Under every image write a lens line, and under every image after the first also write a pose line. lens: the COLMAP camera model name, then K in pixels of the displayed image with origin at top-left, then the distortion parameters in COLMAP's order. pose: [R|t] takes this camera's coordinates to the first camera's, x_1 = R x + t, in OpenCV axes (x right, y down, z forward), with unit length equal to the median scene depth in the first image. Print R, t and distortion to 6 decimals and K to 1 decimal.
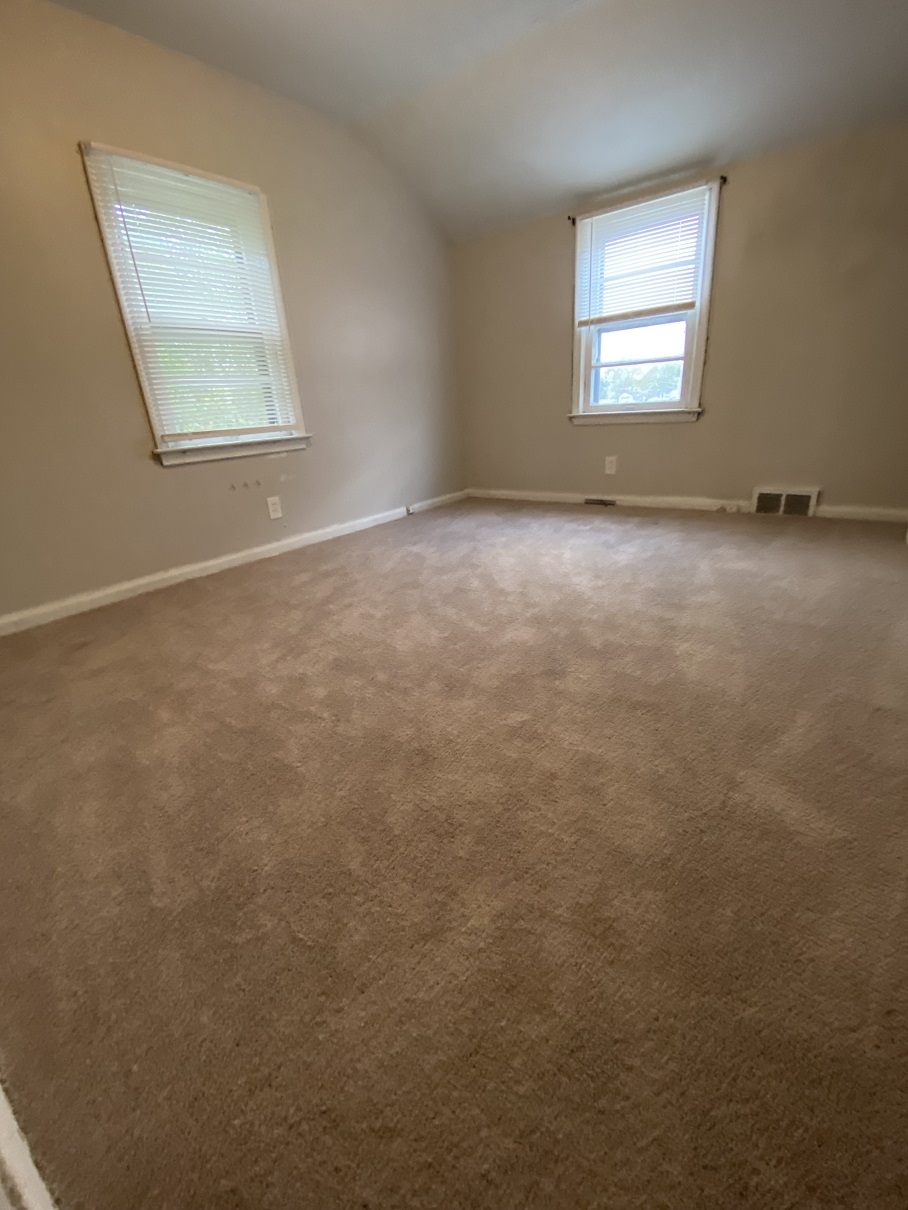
lens RADIAL K [[500.7, 0, 448.3], [0, 500.7, 601.9], [0, 0, 1]] dist [0.024195, -0.022780]
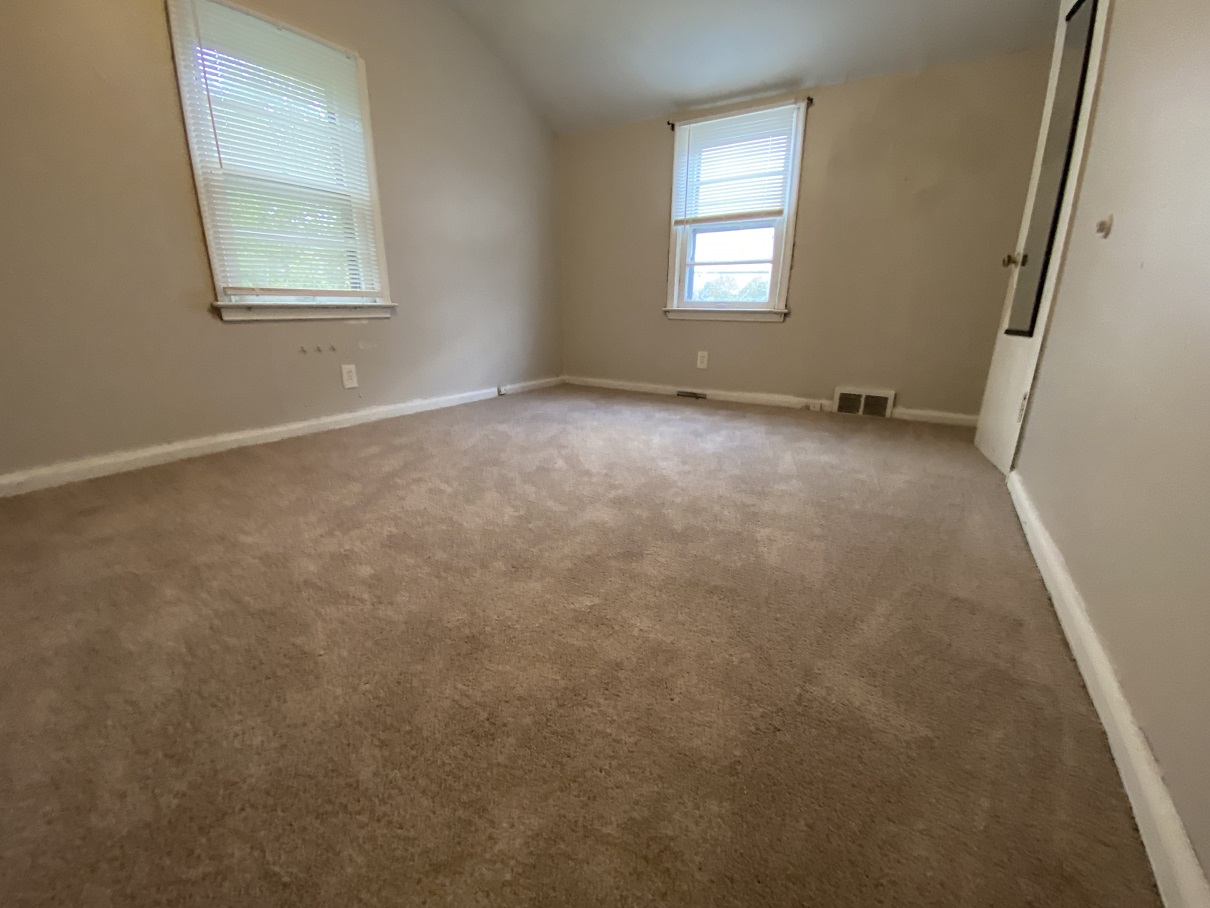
lens RADIAL K [[500.7, 0, 599.7], [0, 500.7, 456.2], [0, 0, 1]] dist [0.024195, -0.022780]
pose [[0.993755, 0.047639, 0.100899, 0.040651], [-0.039072, 0.995594, -0.085244, 0.031899], [-0.104515, 0.080769, 0.991238, 0.055936]]
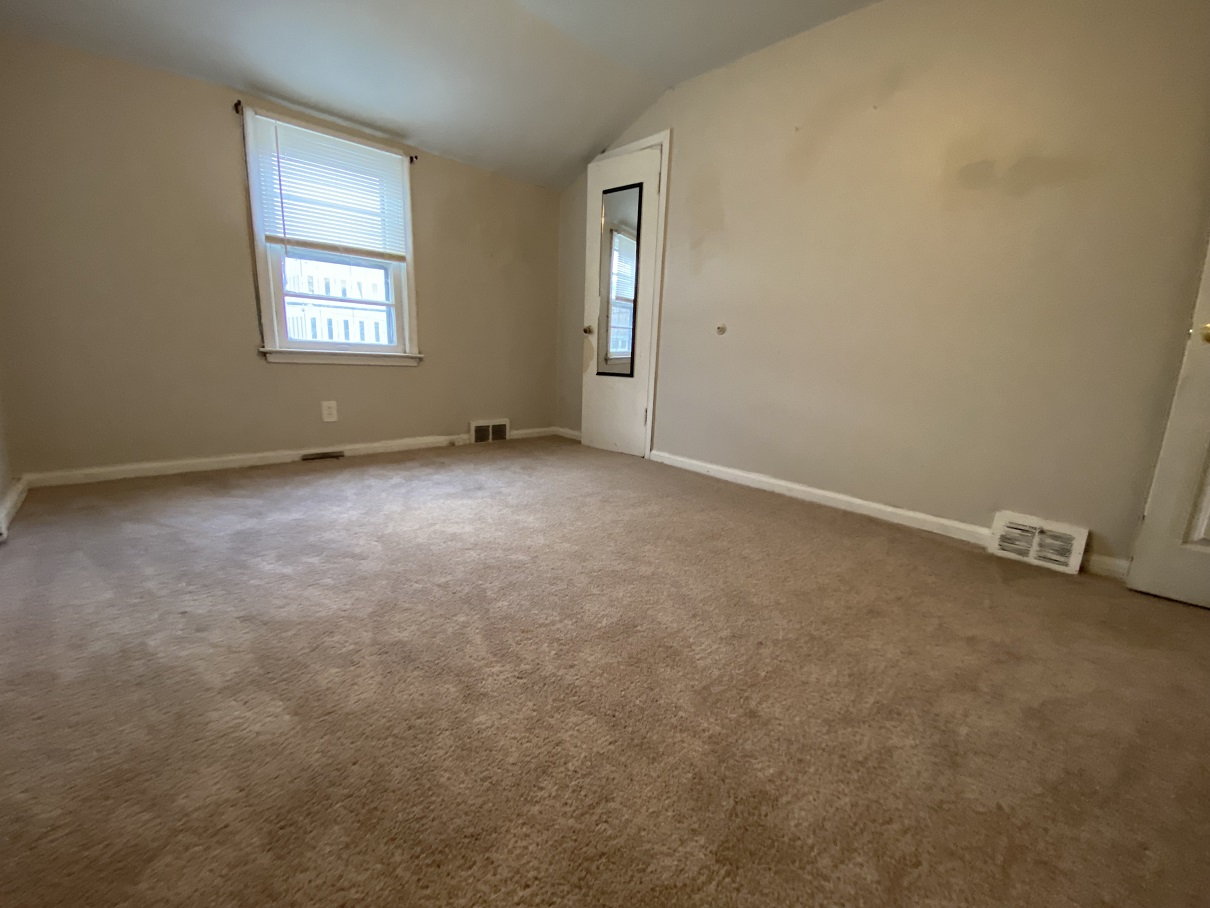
lens RADIAL K [[491.4, 0, 599.3], [0, 491.4, 450.4], [0, 0, 1]] dist [0.043564, -0.031968]
pose [[0.170226, -0.122604, 0.977748, -0.742891], [0.306442, 0.949618, 0.065725, -0.226845], [-0.936545, 0.288435, 0.199221, 0.775801]]
